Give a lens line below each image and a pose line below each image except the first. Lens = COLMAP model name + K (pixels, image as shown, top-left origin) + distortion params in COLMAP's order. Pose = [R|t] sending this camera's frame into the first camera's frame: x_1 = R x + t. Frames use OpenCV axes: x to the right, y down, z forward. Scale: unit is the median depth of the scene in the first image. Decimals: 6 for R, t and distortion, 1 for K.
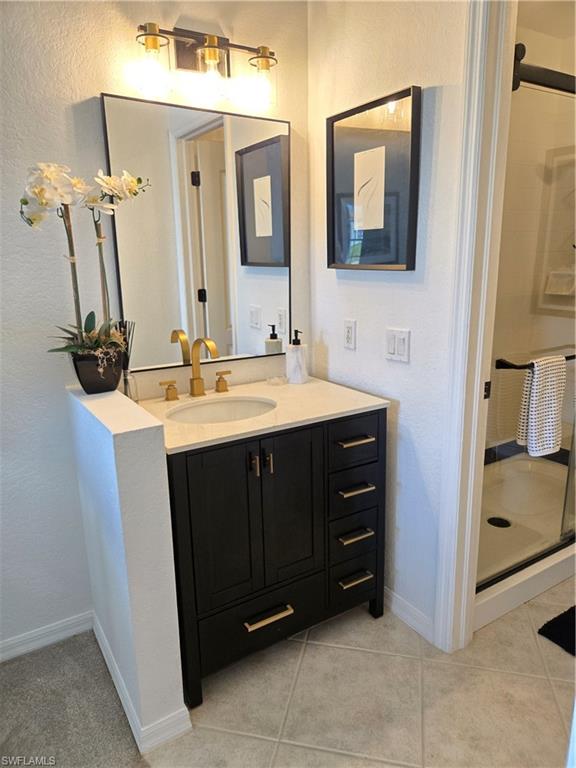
lens RADIAL K [[514.0, 0, 281.2], [0, 514.0, 388.4], [0, 0, 1]] dist [0.056357, -0.040186]
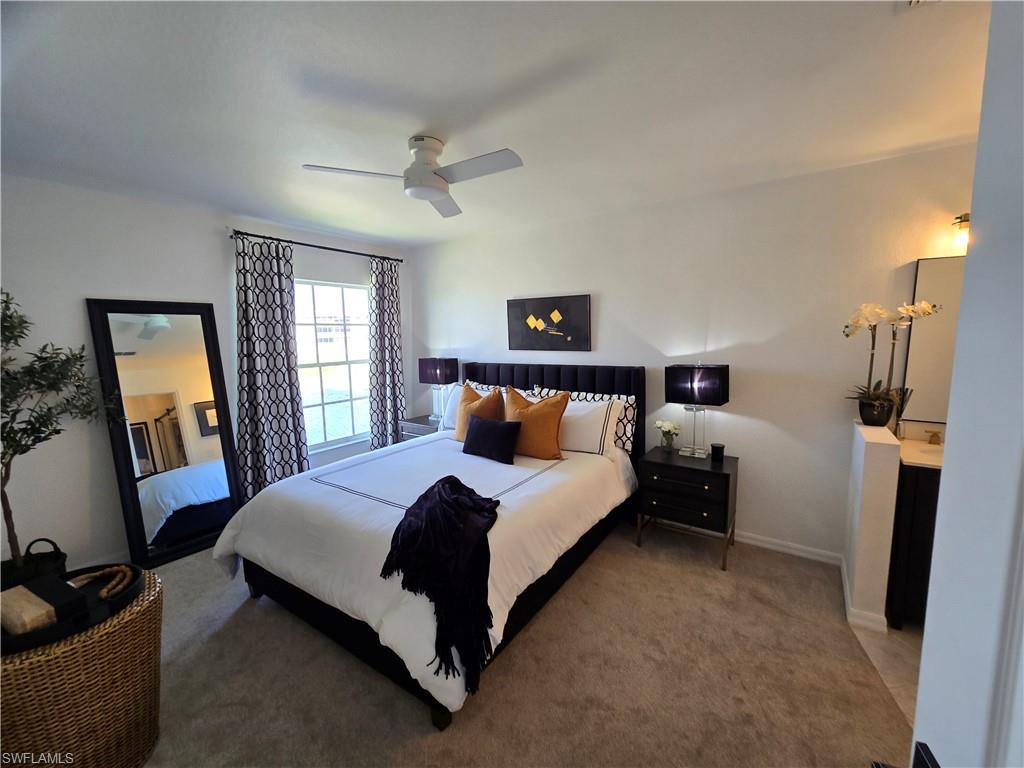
lens RADIAL K [[418.2, 0, 514.8], [0, 418.2, 384.3], [0, 0, 1]] dist [-0.003282, 0.000447]
pose [[0.396849, 0.119880, -0.910022, 0.448222], [-0.217689, 0.975441, 0.033566, 0.090999], [0.891696, 0.184781, 0.413200, -0.710459]]
